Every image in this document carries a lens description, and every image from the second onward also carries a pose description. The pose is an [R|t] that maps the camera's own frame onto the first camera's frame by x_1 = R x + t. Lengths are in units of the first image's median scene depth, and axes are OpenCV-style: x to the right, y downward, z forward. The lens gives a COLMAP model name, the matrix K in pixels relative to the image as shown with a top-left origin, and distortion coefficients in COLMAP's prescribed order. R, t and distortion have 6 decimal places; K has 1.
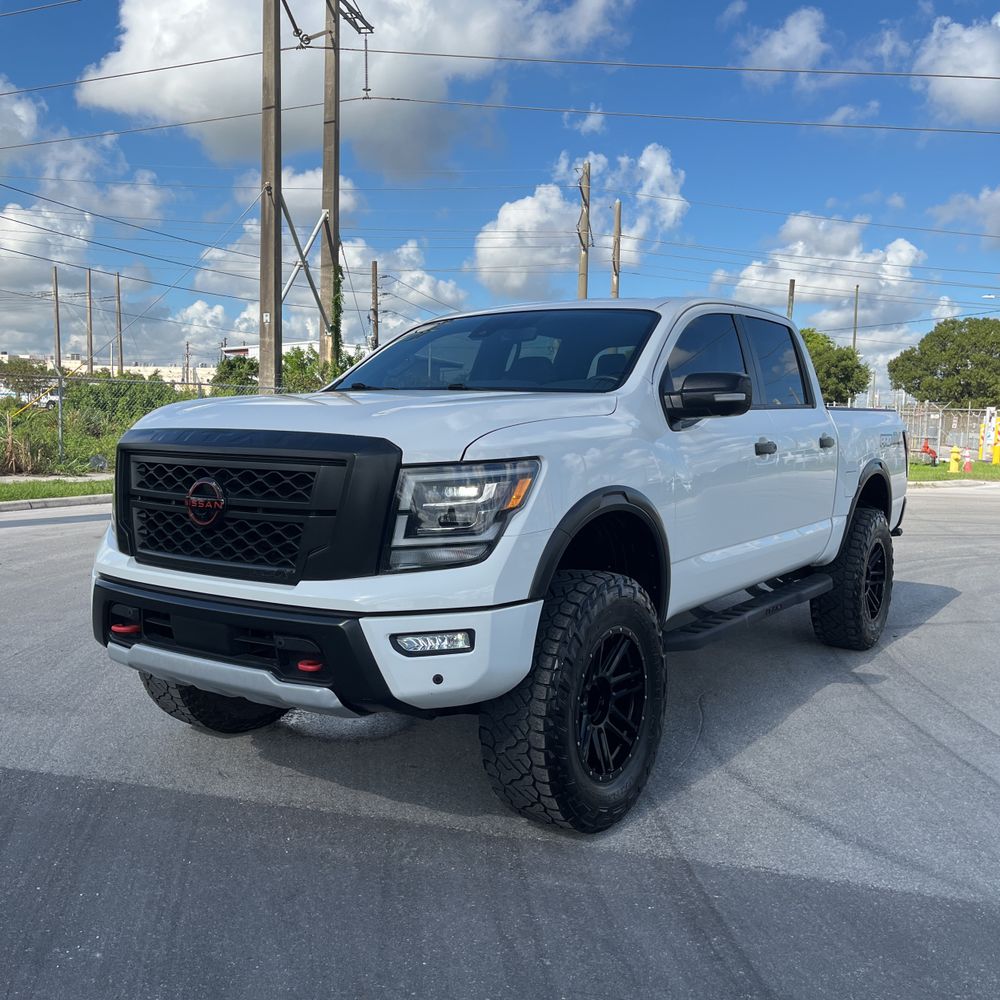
lens RADIAL K [[1025.8, 0, 503.2], [0, 1025.8, 525.4], [0, 0, 1]] dist [0.029316, -0.034438]
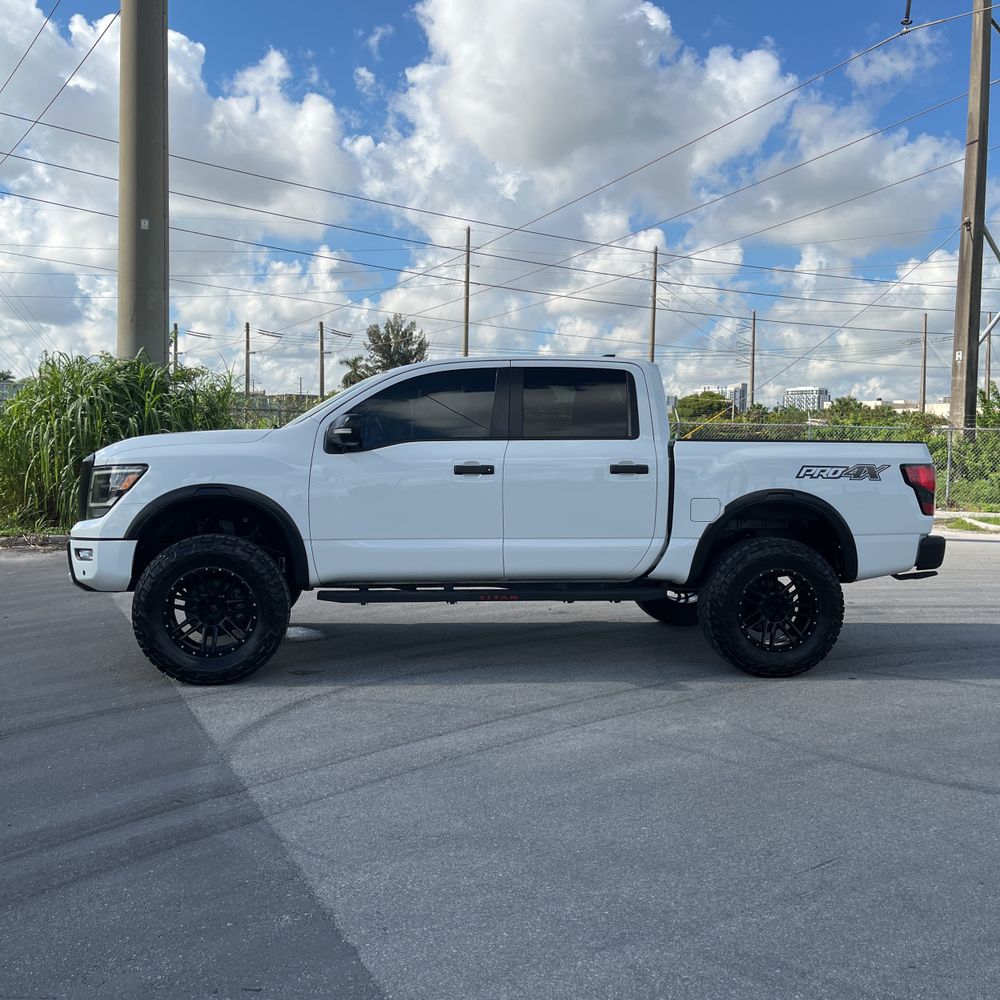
lens RADIAL K [[1028.6, 0, 465.4], [0, 1028.6, 485.6], [0, 0, 1]] dist [0.056818, -0.012901]
pose [[0.646830, 0.025046, -0.762222, 0.213717], [-0.086871, 0.995375, -0.041012, -0.000090], [0.757670, 0.092743, 0.646015, 0.026445]]
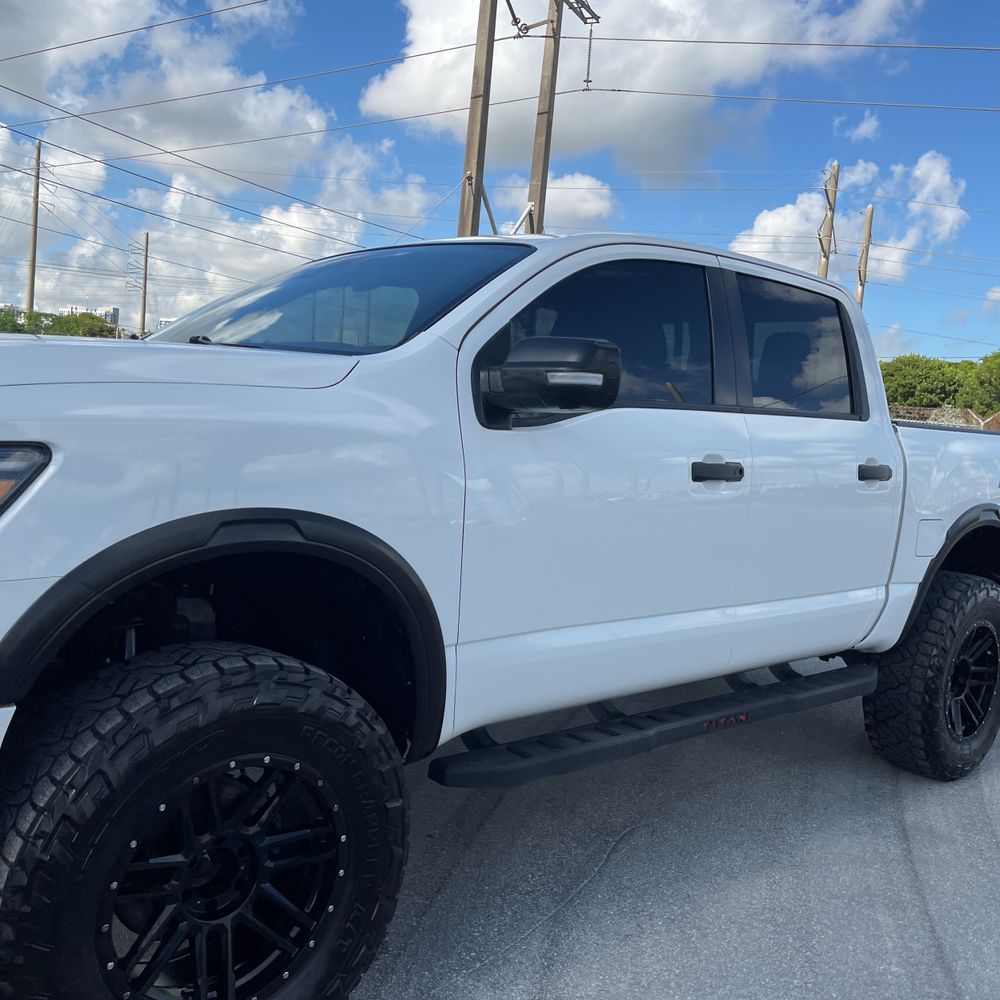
lens RADIAL K [[1035.3, 0, 500.6], [0, 1035.3, 504.6], [0, 0, 1]] dist [-0.002546, 0.065230]
pose [[0.971612, 0.083348, -0.221411, 0.046196], [-0.089057, 0.995899, -0.015910, -0.005571], [0.219177, 0.035176, 0.975051, 0.058931]]
